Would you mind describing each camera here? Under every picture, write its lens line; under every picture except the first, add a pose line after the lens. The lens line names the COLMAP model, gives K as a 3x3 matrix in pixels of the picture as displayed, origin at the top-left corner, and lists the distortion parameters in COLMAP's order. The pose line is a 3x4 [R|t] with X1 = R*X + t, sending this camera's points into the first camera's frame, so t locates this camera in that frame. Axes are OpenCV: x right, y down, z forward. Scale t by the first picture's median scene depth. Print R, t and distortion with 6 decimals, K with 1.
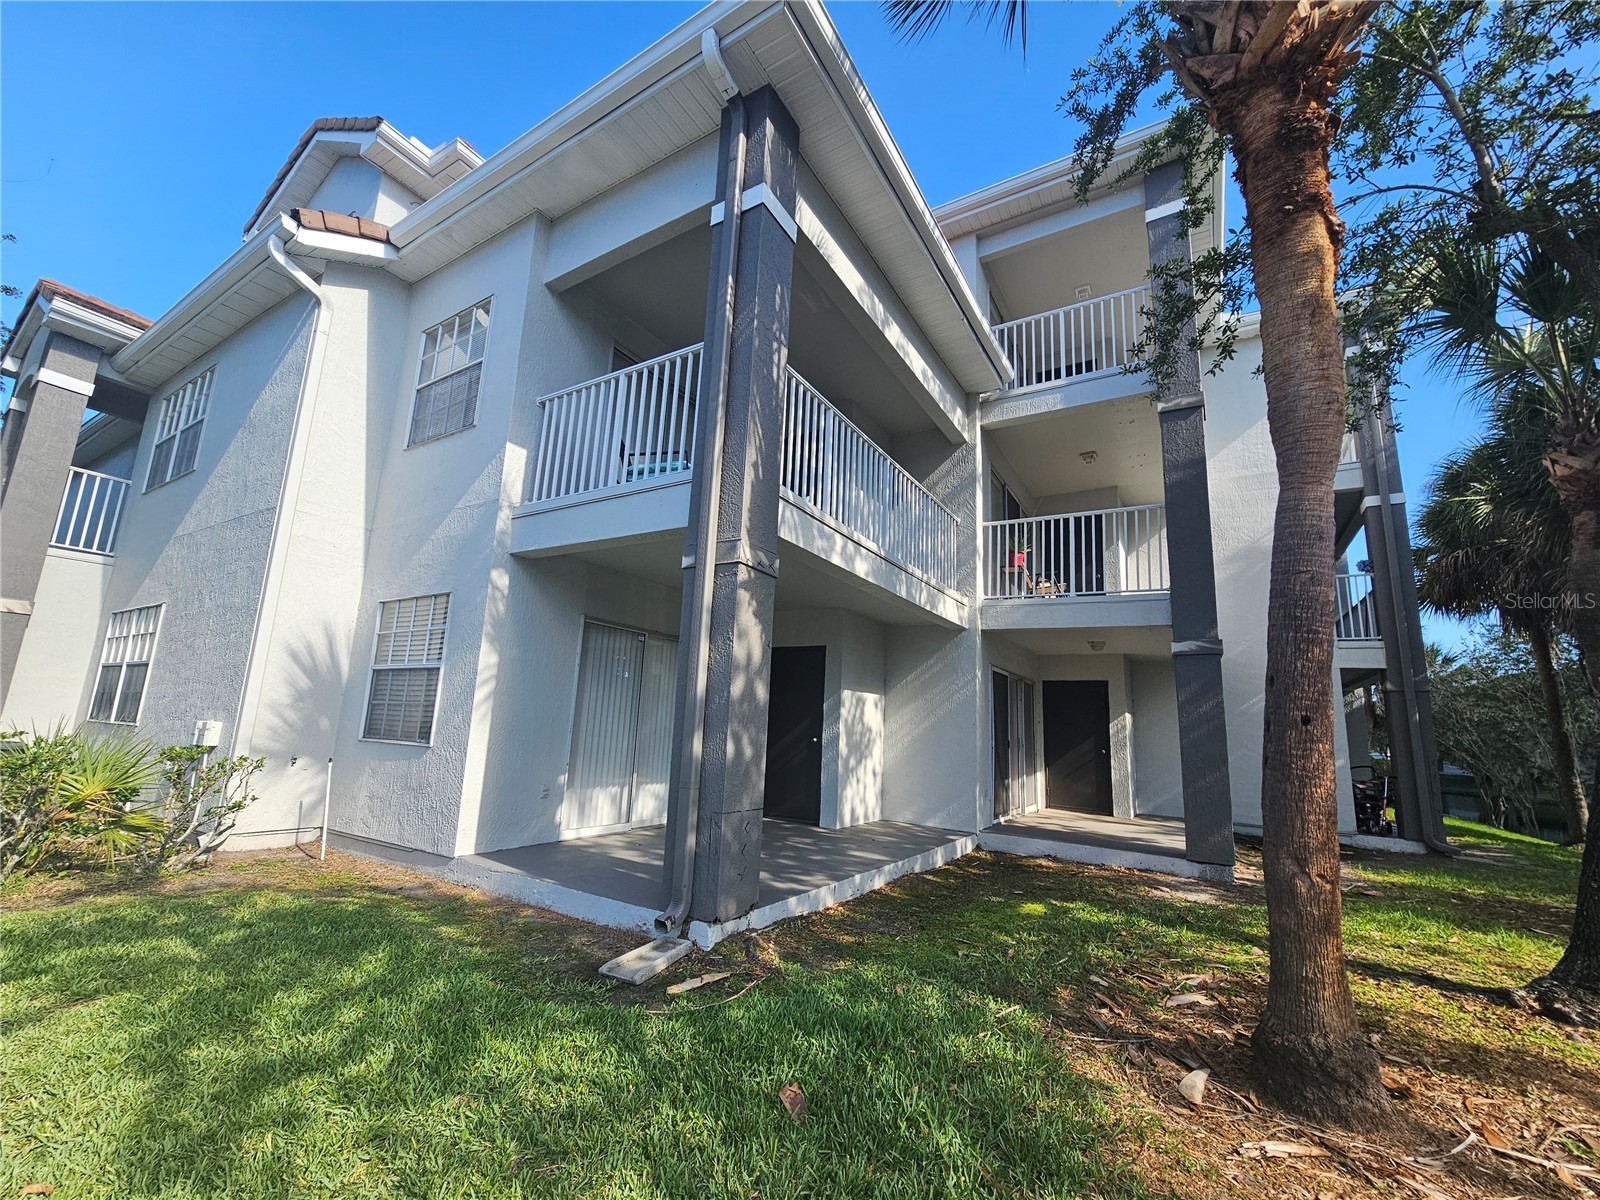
lens RADIAL K [[657.4, 0, 799.6], [0, 657.4, 603.7], [0, 0, 1]] dist [0.001079, -0.001266]
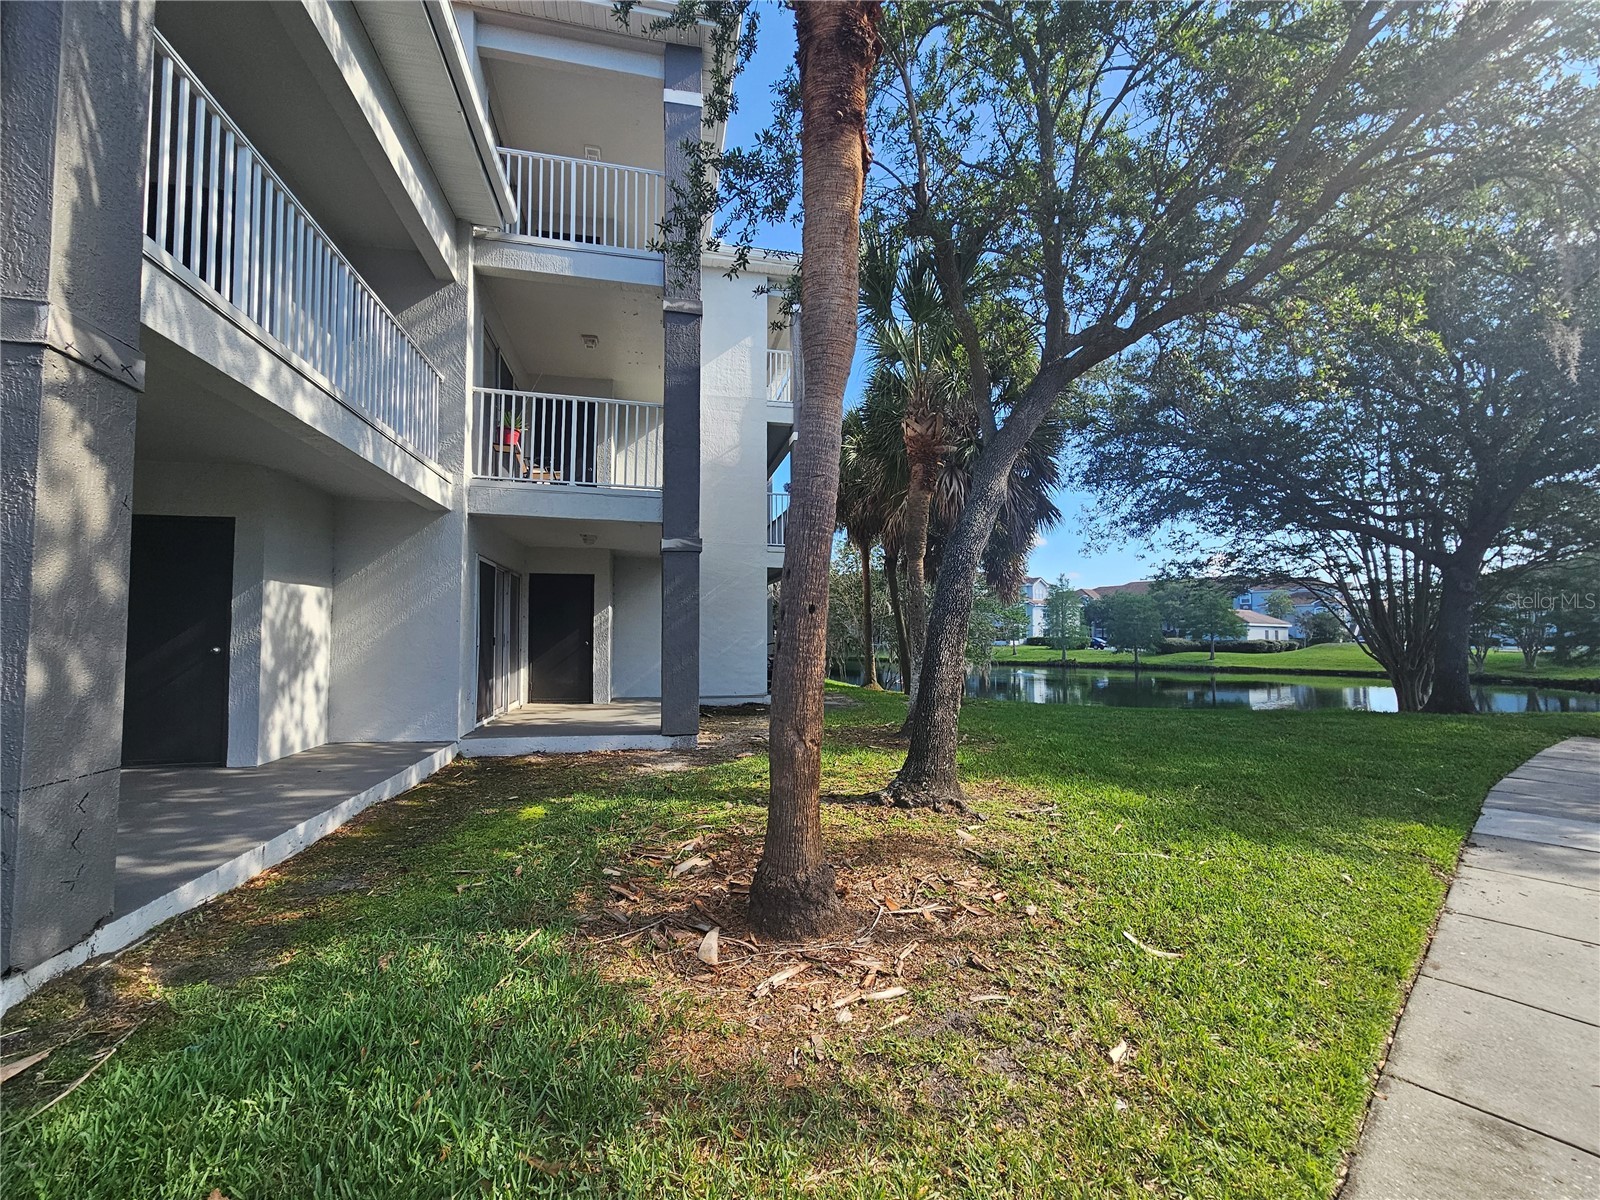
lens RADIAL K [[657.4, 0, 794.1], [0, 657.4, 604.5], [0, 0, 1]] dist [0.001079, -0.001266]
pose [[0.727248, -0.016715, 0.686171, -0.013261], [-0.093622, 0.987944, 0.123294, 0.018920], [-0.679959, -0.153906, 0.716916, 0.118125]]
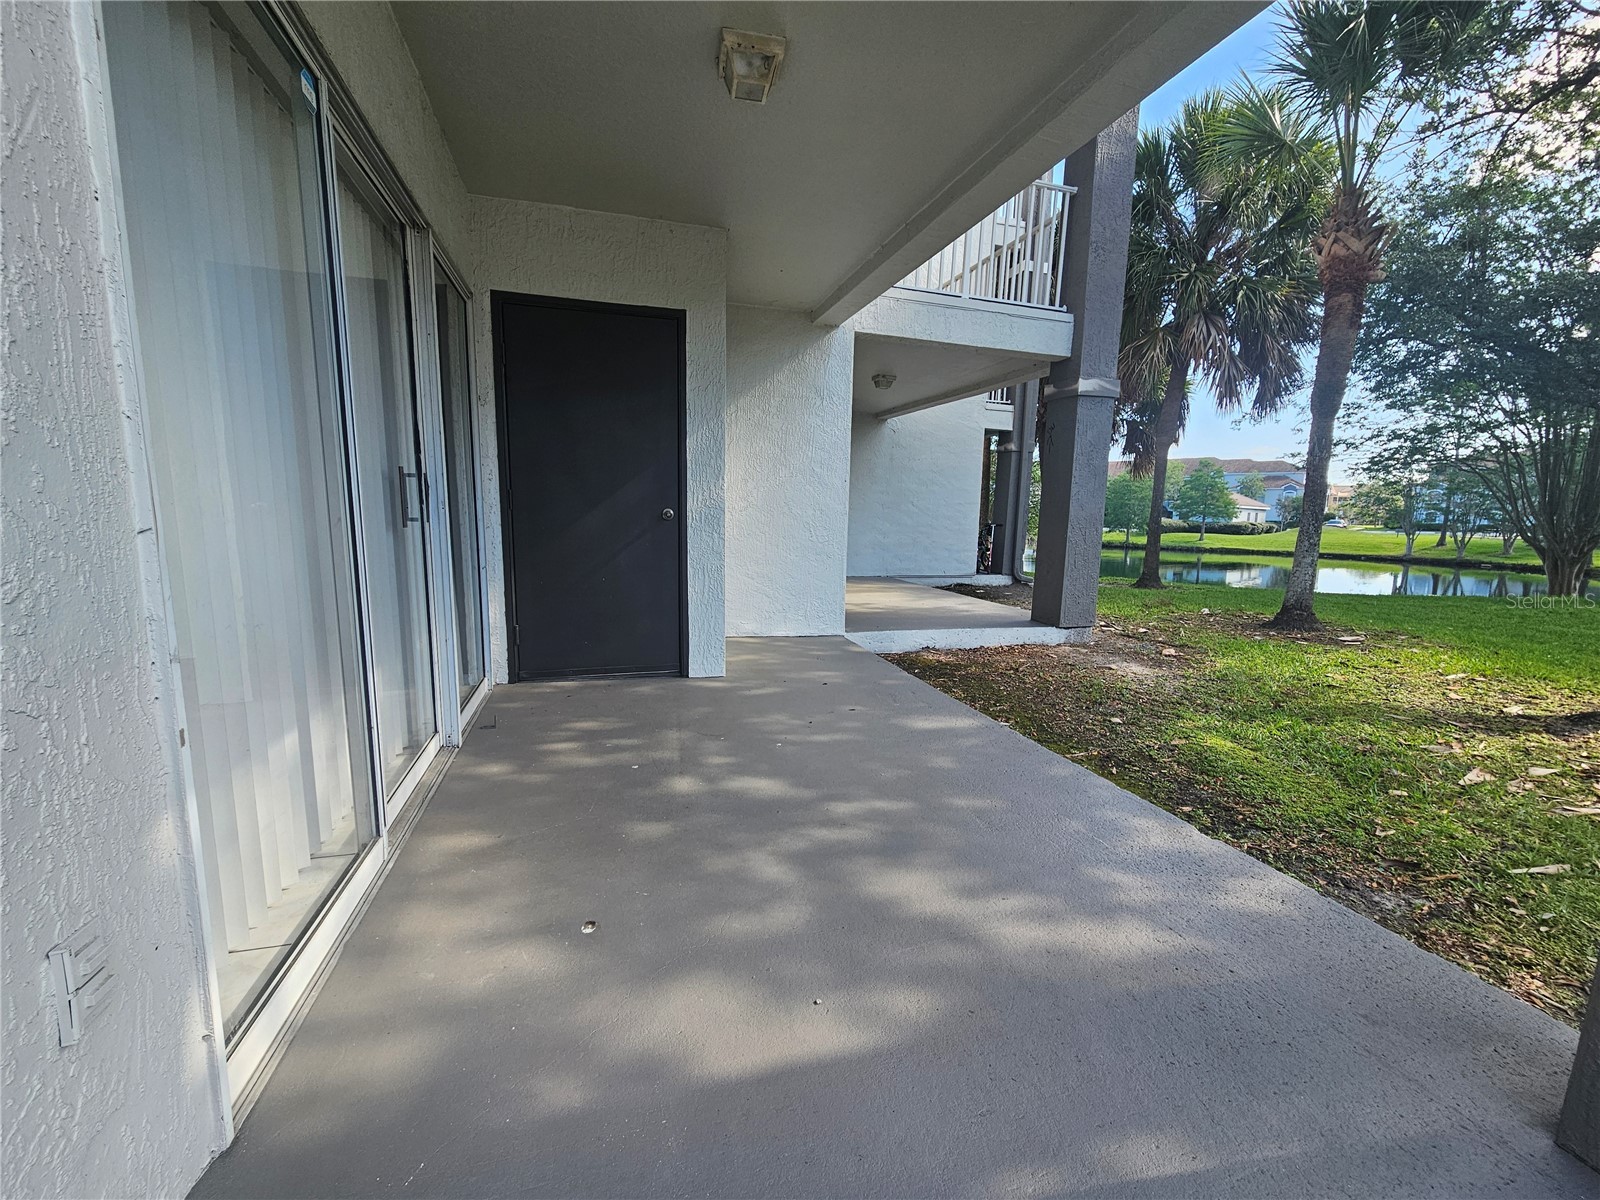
lens RADIAL K [[657.4, 0, 799.3], [0, 657.4, 610.8], [0, 0, 1]] dist [0.001079, -0.001266]
pose [[0.668484, -0.148302, 0.728790, -0.296205], [-0.127012, 0.942758, 0.308344, 0.124587], [-0.732801, -0.298688, 0.611383, 0.684129]]
